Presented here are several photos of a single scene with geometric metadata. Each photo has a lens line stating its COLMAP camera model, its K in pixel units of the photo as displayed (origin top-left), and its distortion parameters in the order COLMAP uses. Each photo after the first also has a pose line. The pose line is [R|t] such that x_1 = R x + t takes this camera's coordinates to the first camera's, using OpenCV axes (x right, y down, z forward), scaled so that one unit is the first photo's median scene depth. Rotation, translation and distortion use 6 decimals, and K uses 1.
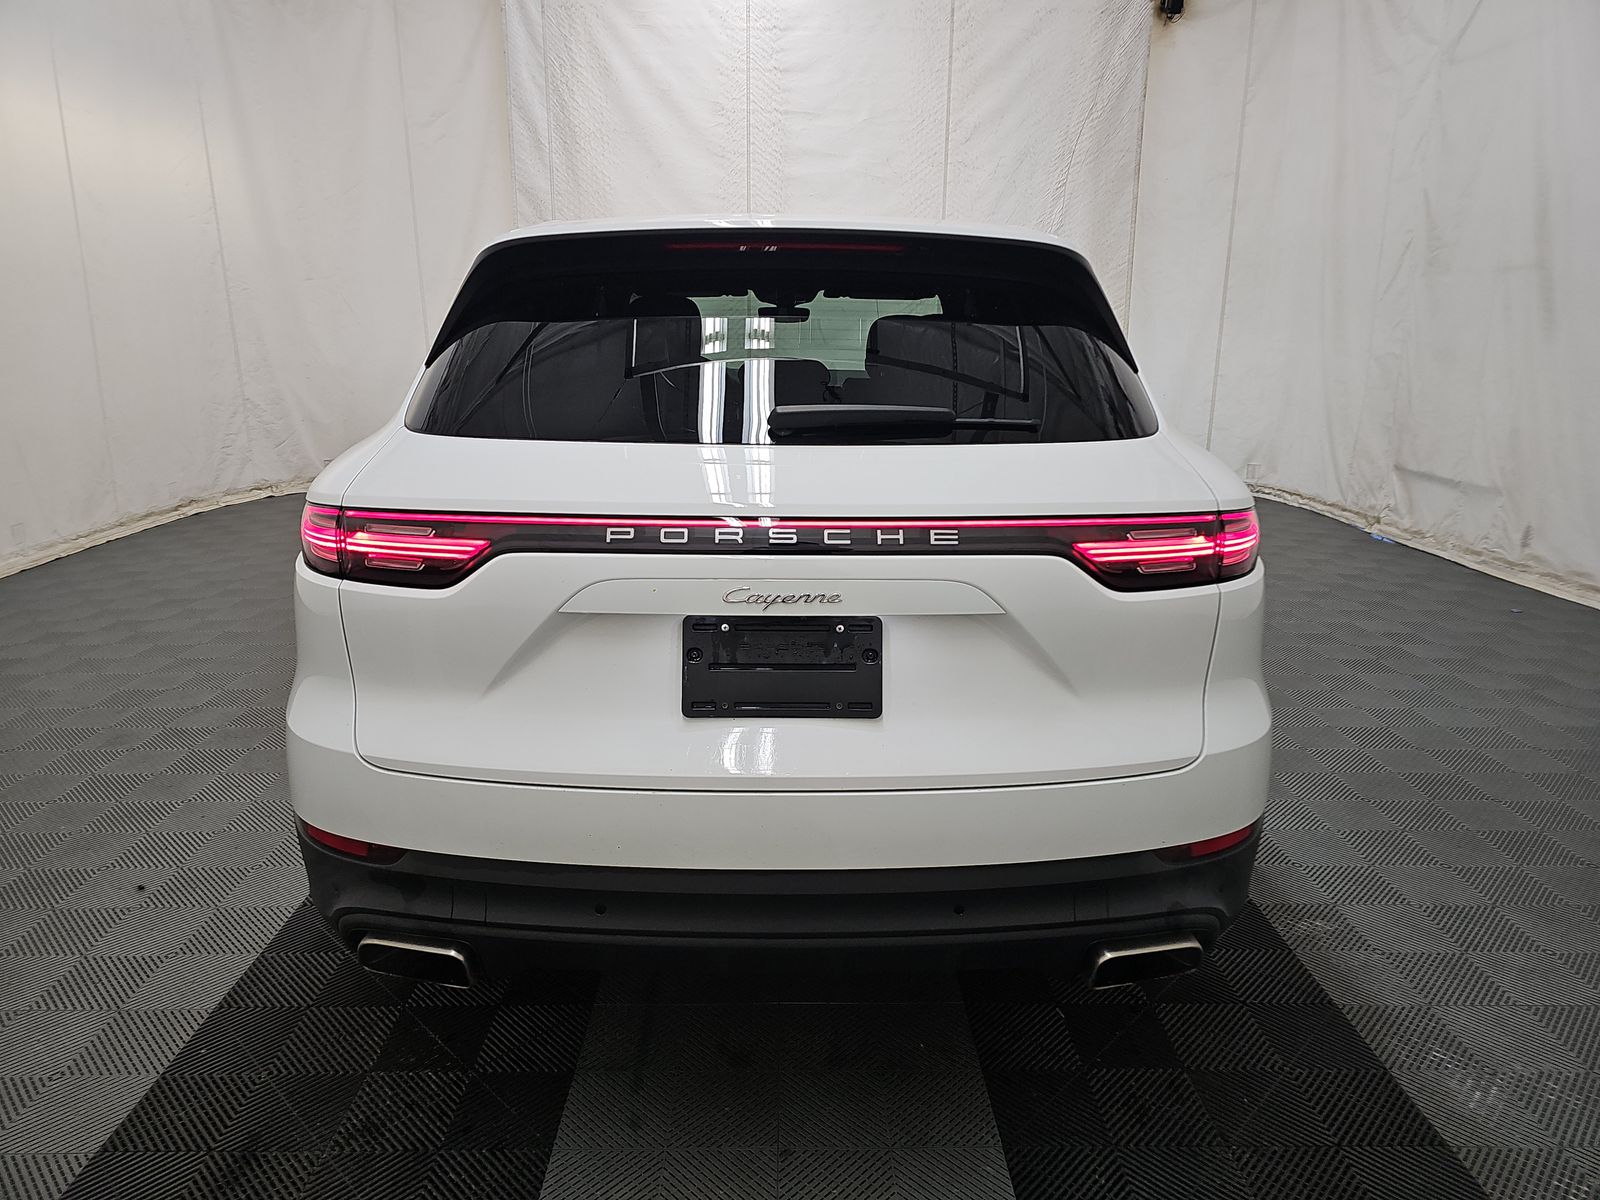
lens RADIAL K [[1052.1, 0, 800.0], [0, 1052.1, 600.0], [0, 0, 1]] dist [0.047791, -0.036413]
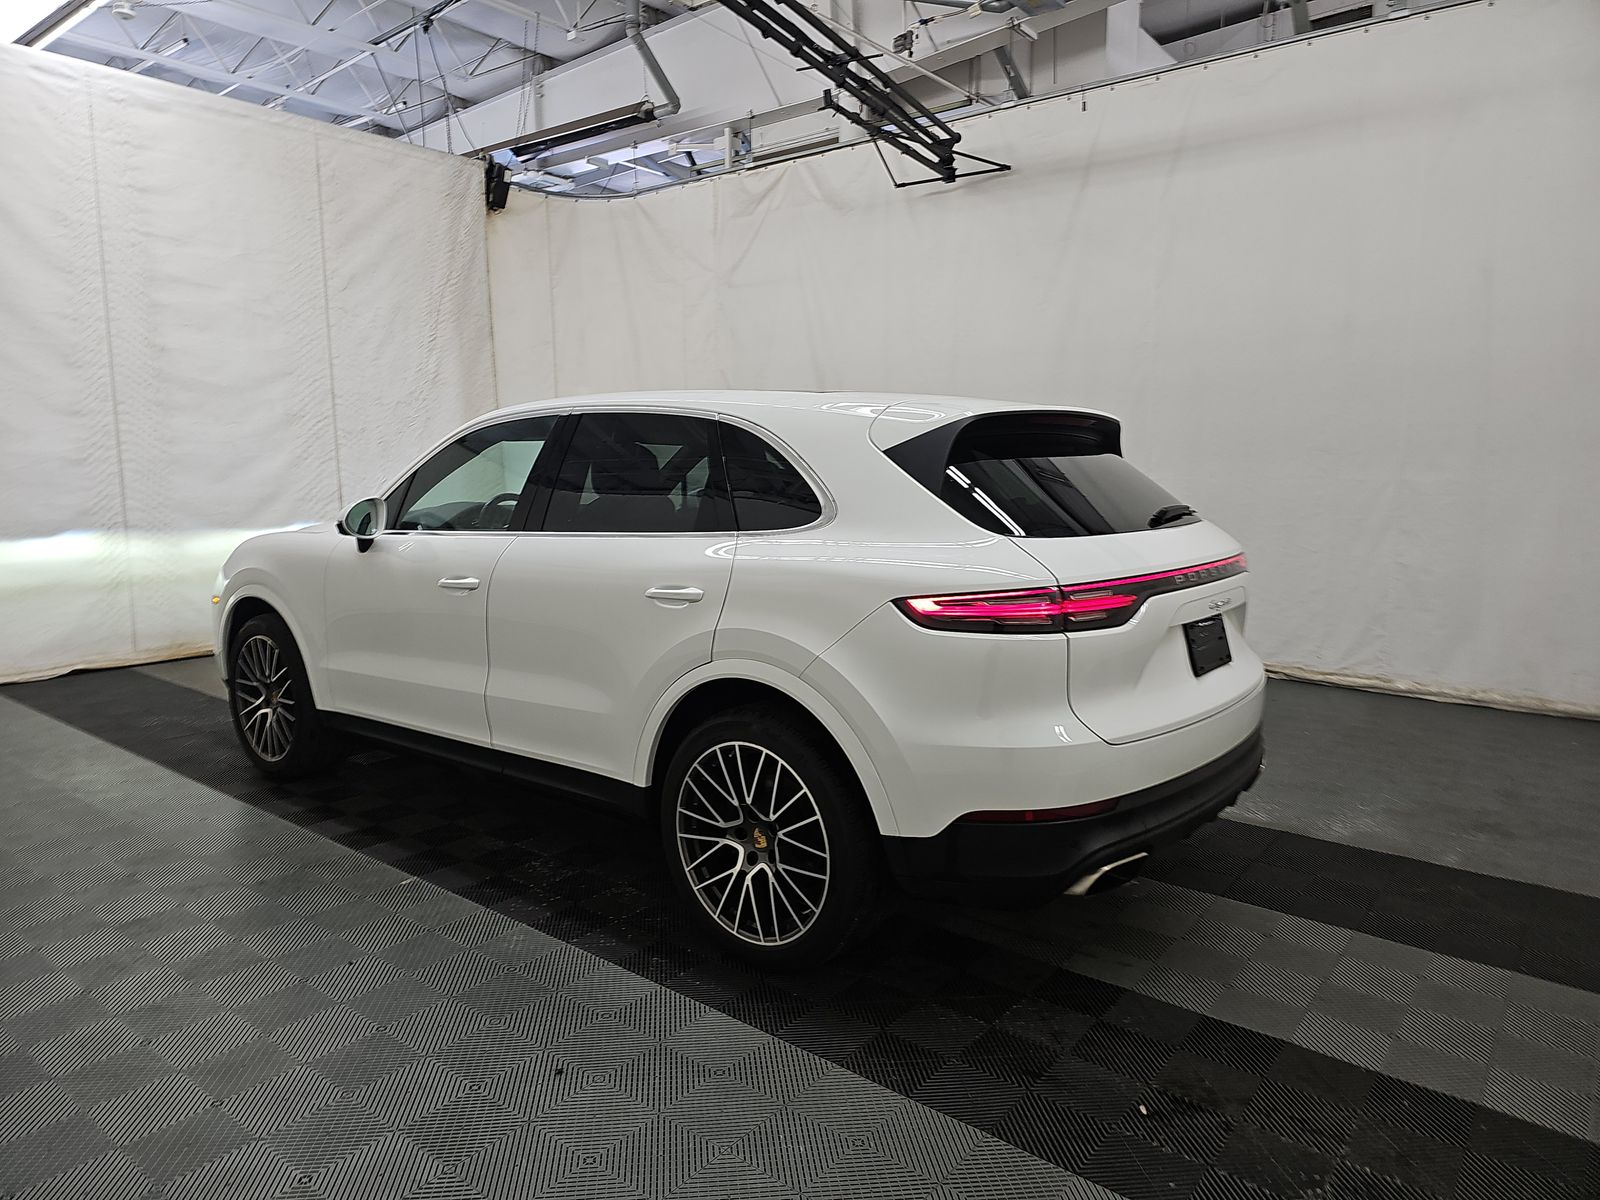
lens RADIAL K [[1052.1, 0, 800.0], [0, 1052.1, 600.0], [0, 0, 1]] dist [0.047791, -0.036413]
pose [[0.640000, -0.108359, 0.760696, -0.380215], [0.200692, 0.979214, -0.029362, -0.020308], [-0.741703, 0.171457, 0.648444, 0.059930]]
